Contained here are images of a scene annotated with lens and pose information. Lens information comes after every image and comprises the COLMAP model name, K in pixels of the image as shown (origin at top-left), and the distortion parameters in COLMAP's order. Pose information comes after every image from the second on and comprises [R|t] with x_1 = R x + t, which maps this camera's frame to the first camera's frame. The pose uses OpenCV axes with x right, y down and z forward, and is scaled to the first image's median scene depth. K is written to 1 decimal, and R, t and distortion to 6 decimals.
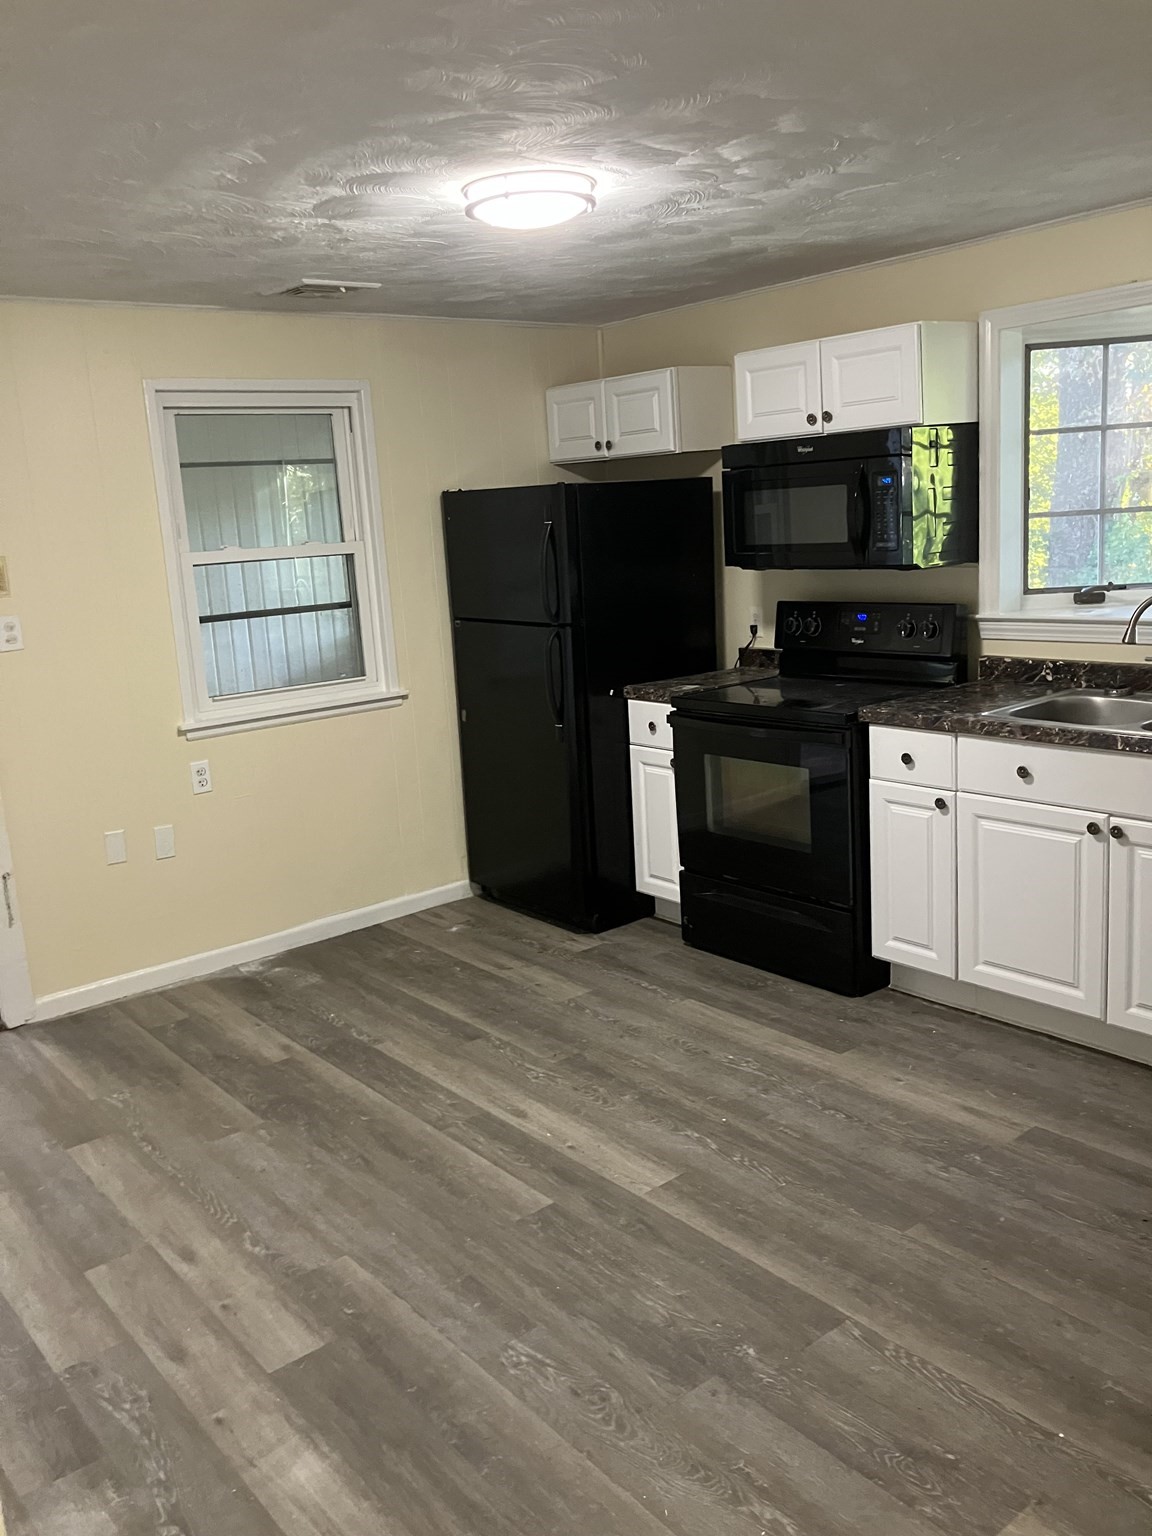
lens RADIAL K [[1281.2, 0, 579.7], [0, 1281.2, 768.9], [0, 0, 1]] dist [0.040089, -0.034761]
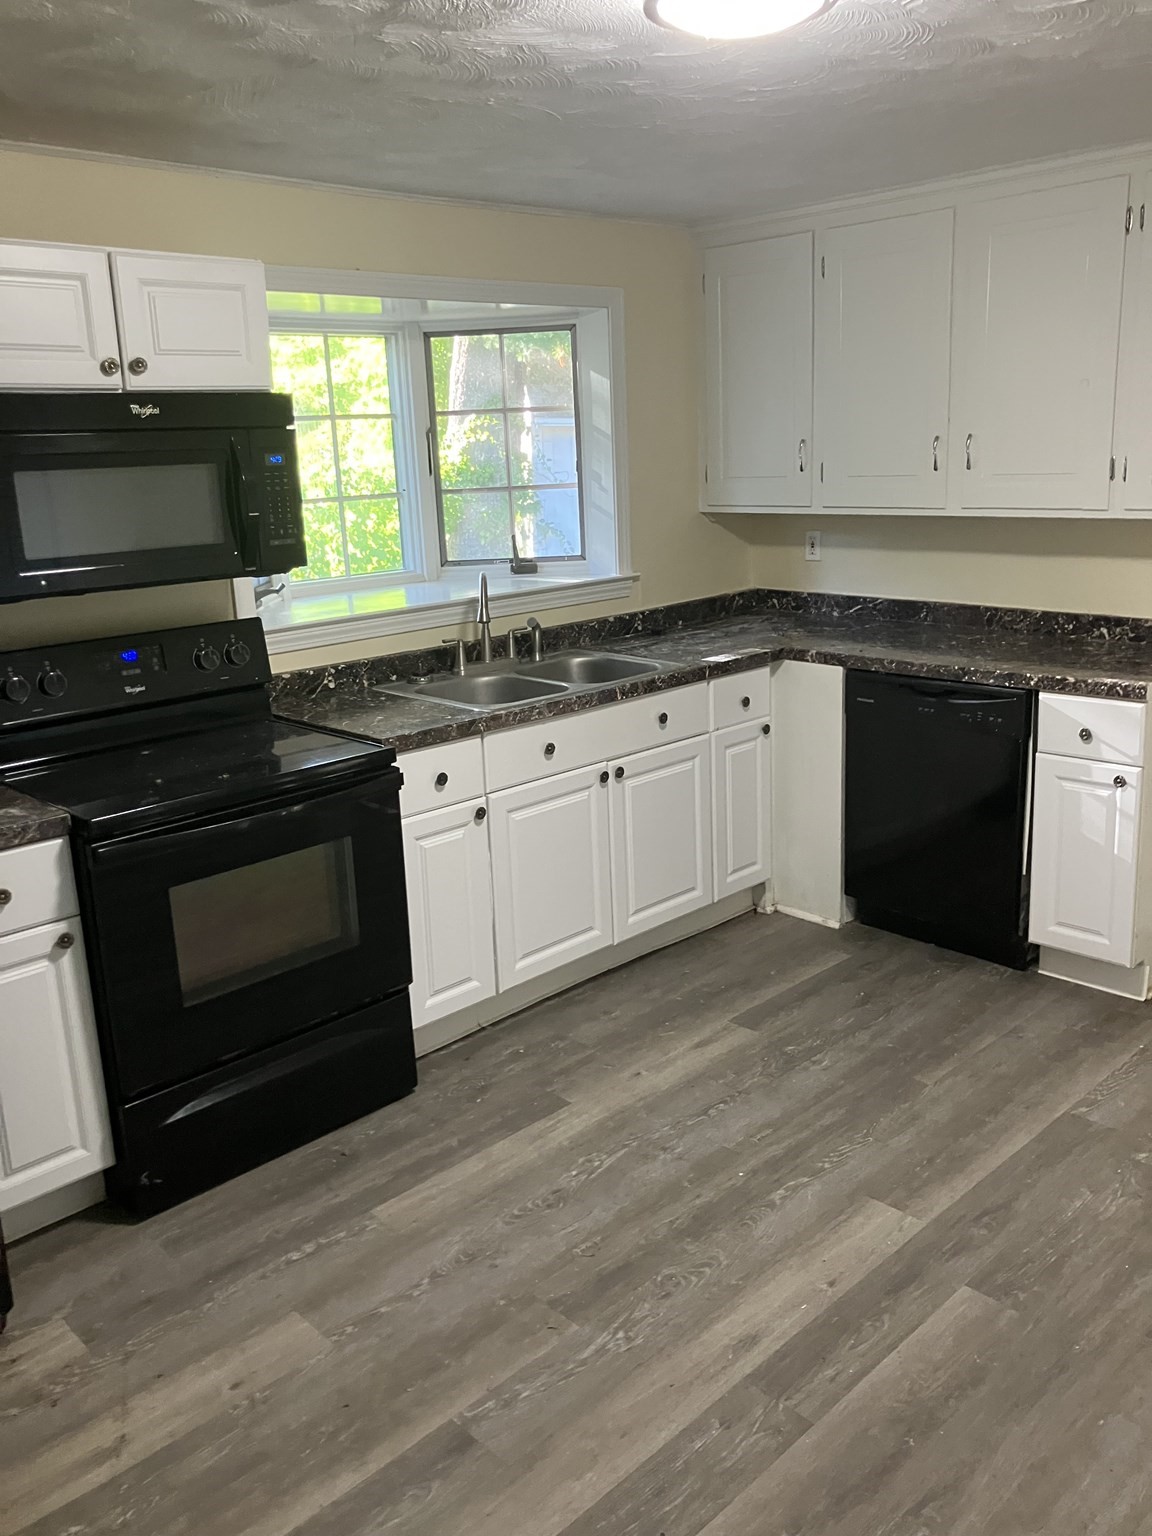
lens RADIAL K [[1281.2, 0, 577.8], [0, 1281.2, 760.8], [0, 0, 1]] dist [0.040089, -0.034761]
pose [[-0.095856, -0.175995, 0.979713, -0.617980], [0.241697, 0.950674, 0.194426, -0.170761], [-0.965606, 0.255430, -0.048590, 0.980260]]
